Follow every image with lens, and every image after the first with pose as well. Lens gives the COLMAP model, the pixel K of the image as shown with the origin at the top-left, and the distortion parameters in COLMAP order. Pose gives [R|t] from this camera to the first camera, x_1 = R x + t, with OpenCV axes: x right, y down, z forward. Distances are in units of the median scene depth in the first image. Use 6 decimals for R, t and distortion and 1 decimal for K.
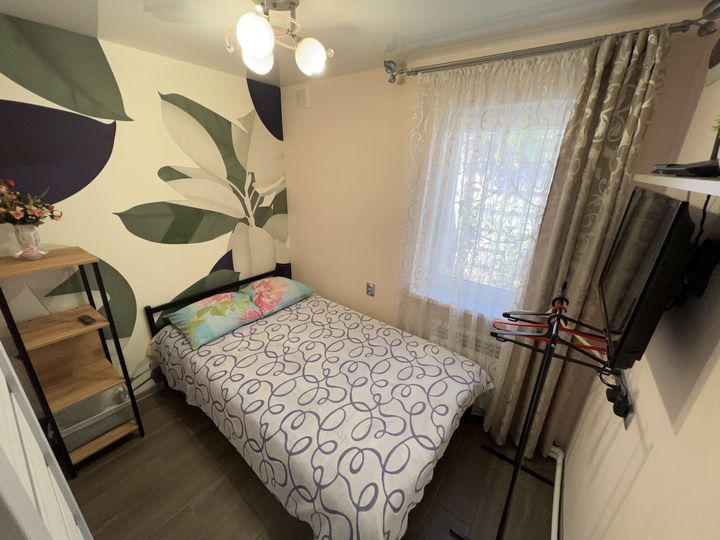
lens RADIAL K [[287.8, 0, 358.1], [0, 287.8, 268.6], [0, 0, 1]] dist [0.001740, 0.000076]
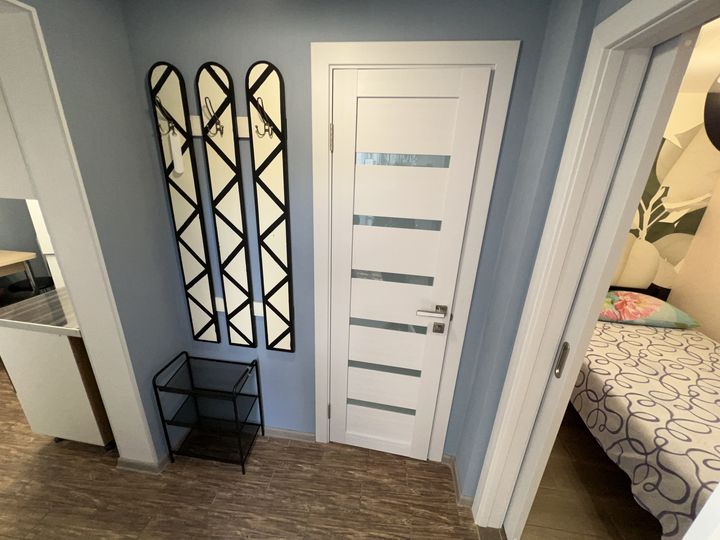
lens RADIAL K [[287.8, 0, 360.7], [0, 287.8, 269.5], [0, 0, 1]] dist [0.001740, 0.000076]
pose [[0.492217, 0.284668, -0.822610, 0.011090], [-0.325207, 0.936725, 0.129567, 0.149944], [0.807442, 0.203743, 0.553647, -0.350856]]
